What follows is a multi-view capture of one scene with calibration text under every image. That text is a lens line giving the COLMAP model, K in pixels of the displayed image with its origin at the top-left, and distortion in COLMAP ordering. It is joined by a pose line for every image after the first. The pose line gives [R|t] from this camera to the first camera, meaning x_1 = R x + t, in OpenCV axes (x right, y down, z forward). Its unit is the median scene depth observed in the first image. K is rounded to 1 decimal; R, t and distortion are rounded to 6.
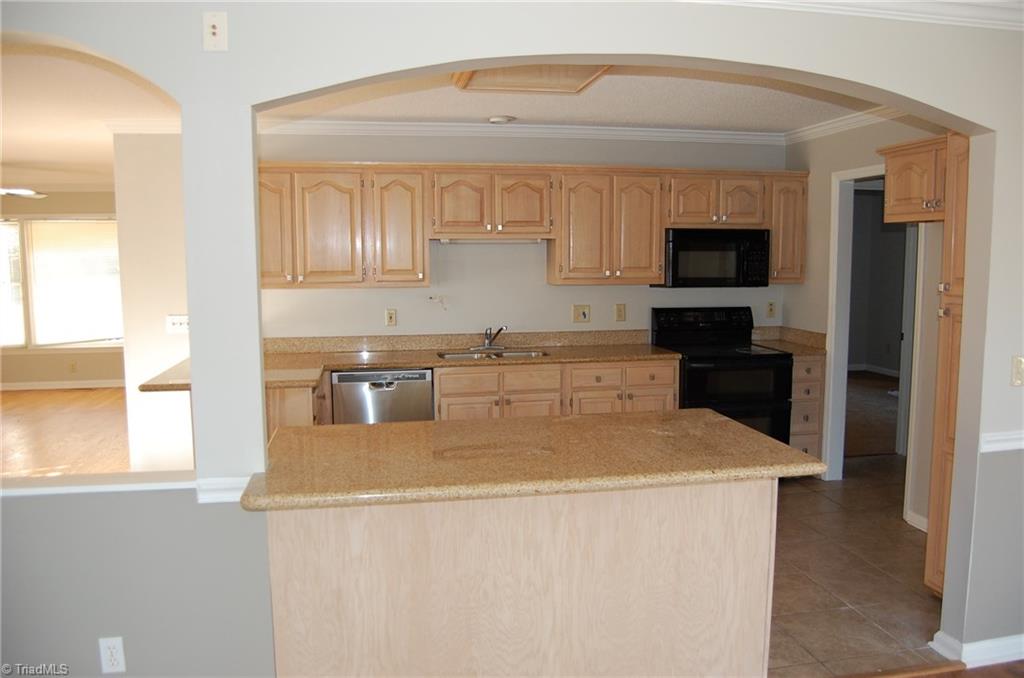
lens RADIAL K [[791.0, 0, 515.2], [0, 791.0, 343.5], [0, 0, 1]] dist [-0.079724, -0.004241]
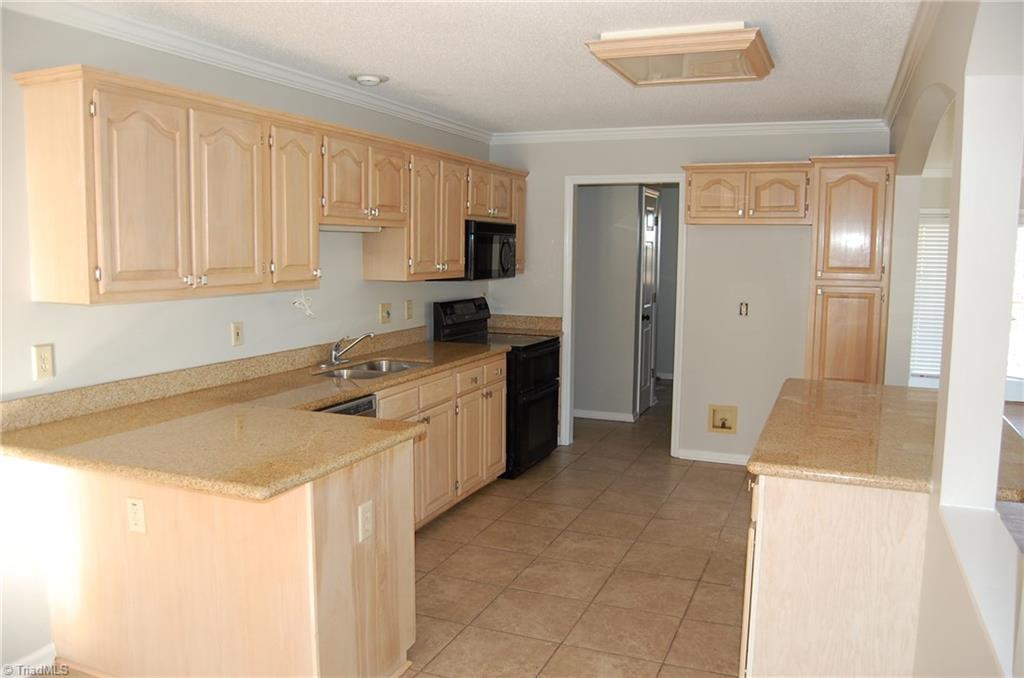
lens RADIAL K [[791.0, 0, 511.6], [0, 791.0, 337.0], [0, 0, 1]] dist [-0.079724, -0.004241]
pose [[0.553081, -0.083114, 0.828971, -0.597431], [0.077691, 0.995821, 0.048008, -0.044618], [-0.829497, 0.037851, 0.557227, 0.416133]]
